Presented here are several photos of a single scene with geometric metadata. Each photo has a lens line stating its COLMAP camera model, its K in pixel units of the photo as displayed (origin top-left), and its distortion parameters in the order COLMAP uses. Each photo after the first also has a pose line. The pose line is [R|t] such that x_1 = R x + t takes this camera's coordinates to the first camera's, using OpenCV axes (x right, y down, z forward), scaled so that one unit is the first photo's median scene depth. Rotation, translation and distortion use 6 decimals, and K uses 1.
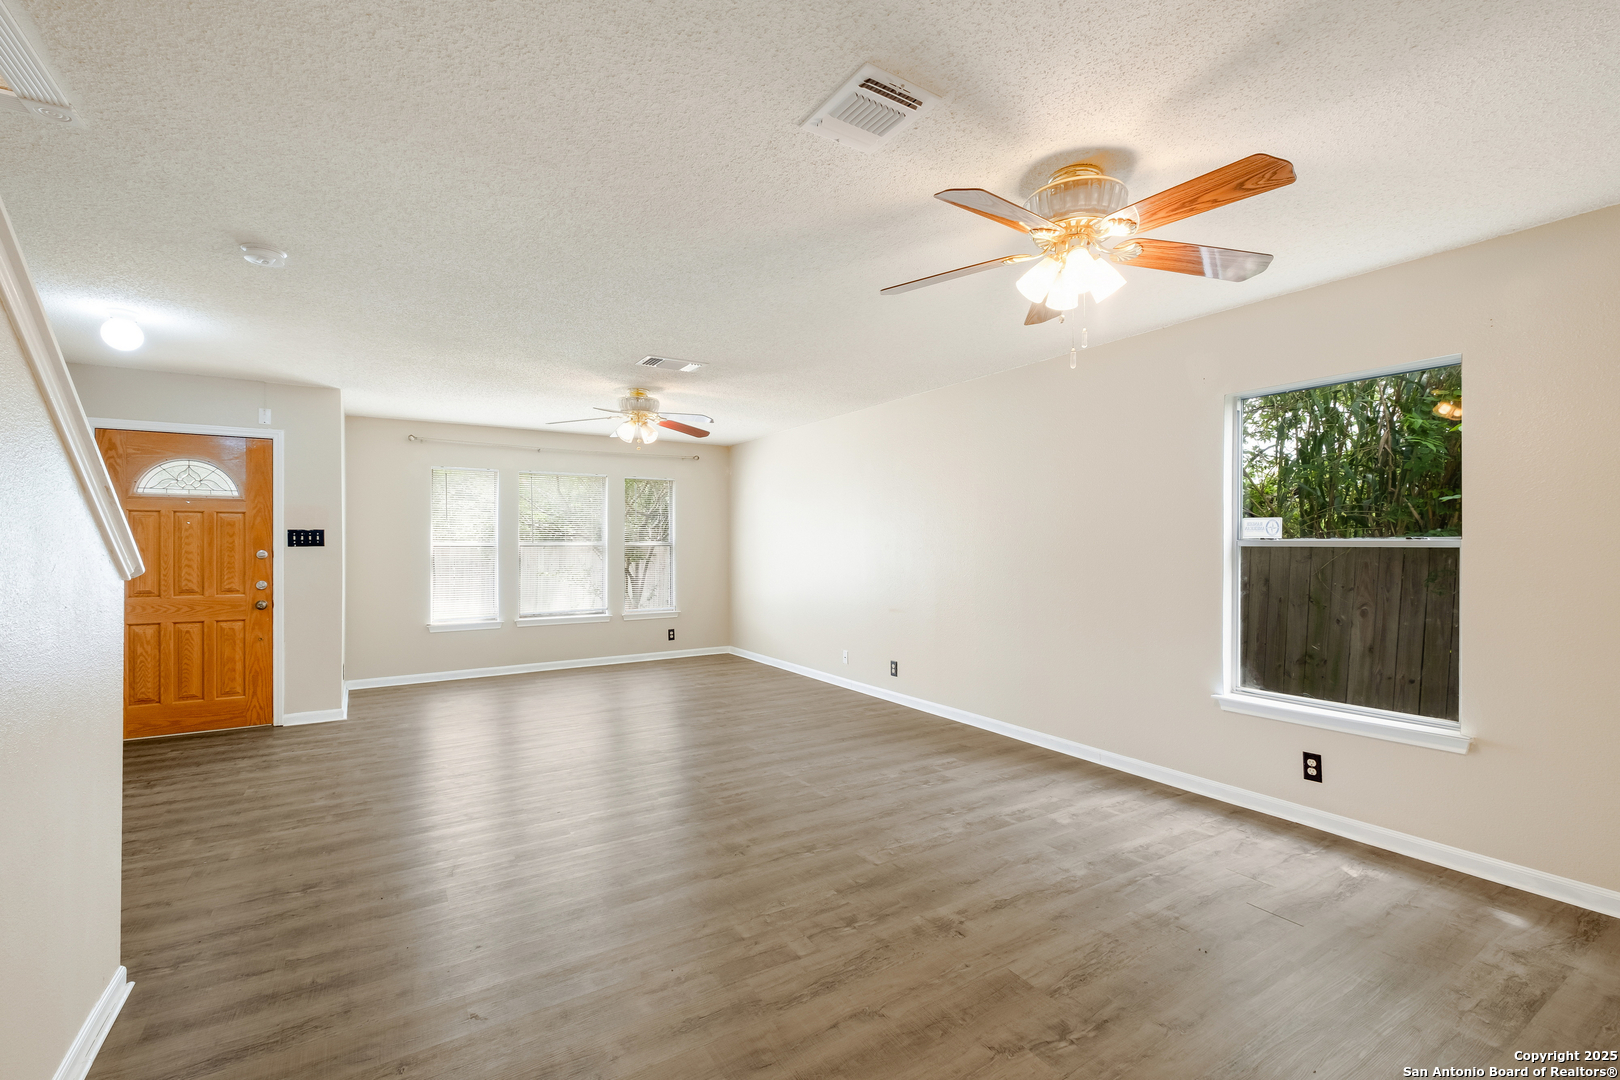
lens RADIAL K [[705.6, 0, 805.1], [0, 705.6, 544.1], [0, 0, 1]] dist [0.022542, -0.004081]
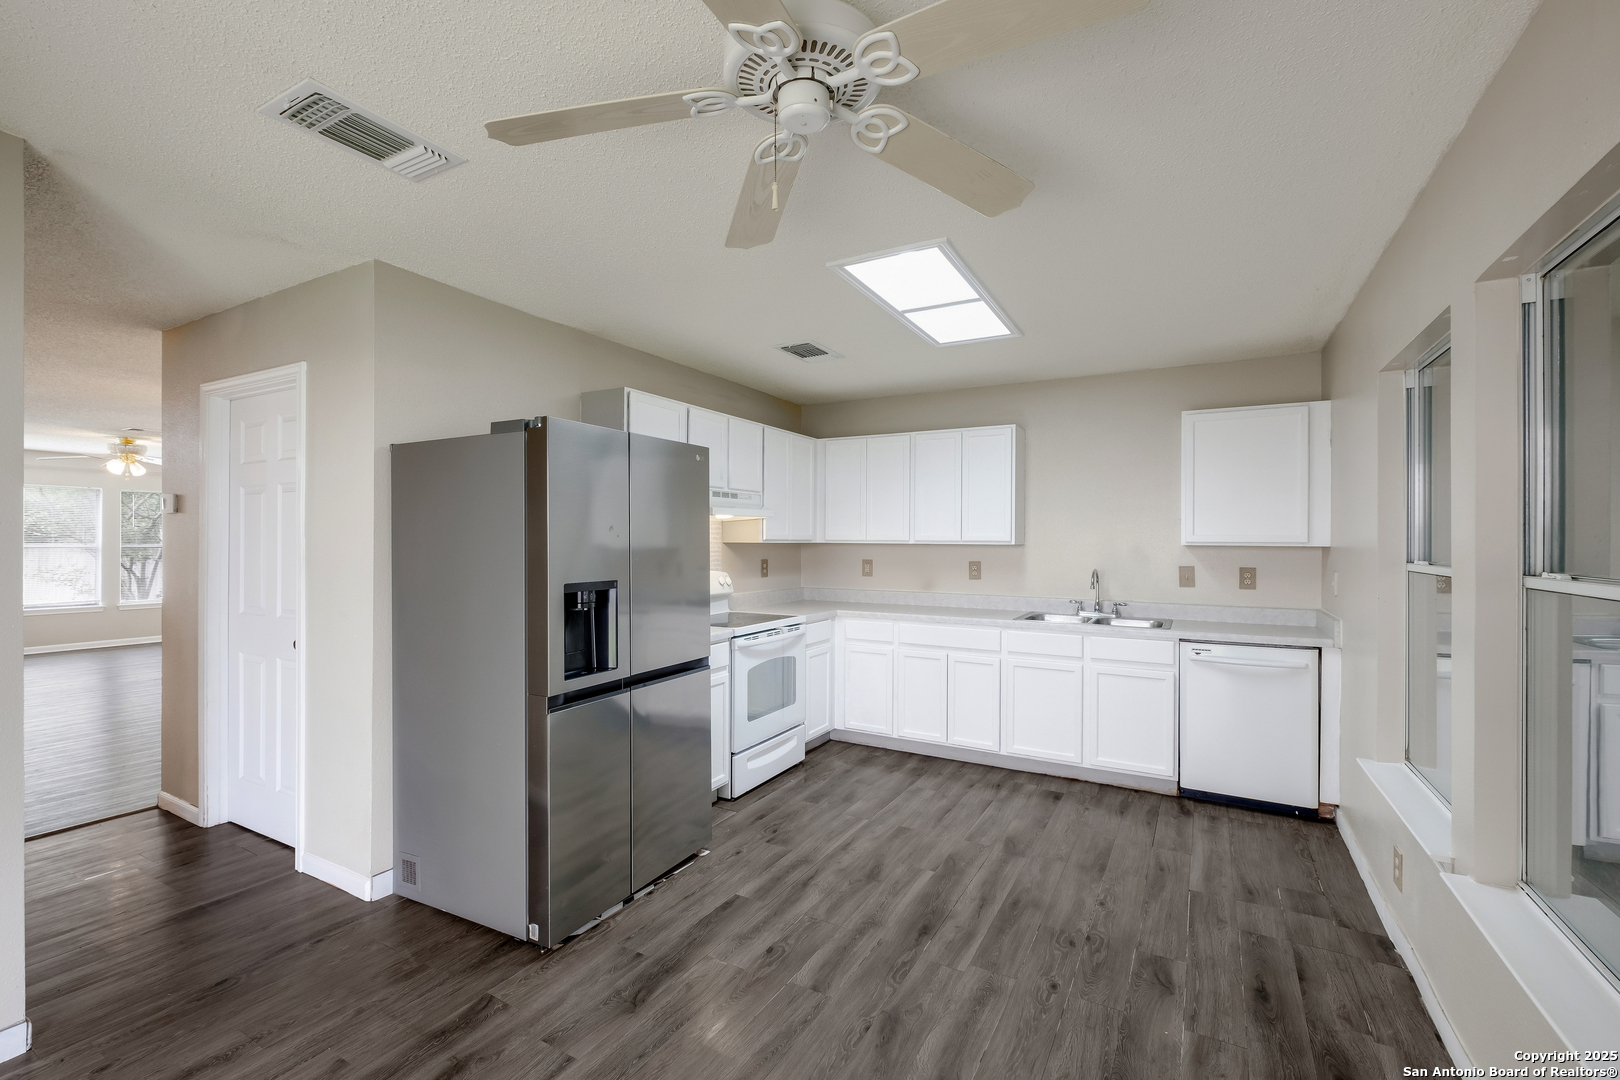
lens RADIAL K [[705.6, 0, 816.0], [0, 705.6, 539.7], [0, 0, 1]] dist [0.022542, -0.004081]
pose [[0.878277, -0.000994, 0.478152, 0.207358], [0.003592, 0.999983, -0.004520, -0.000451], [-0.478139, 0.005687, 0.878266, -0.666177]]
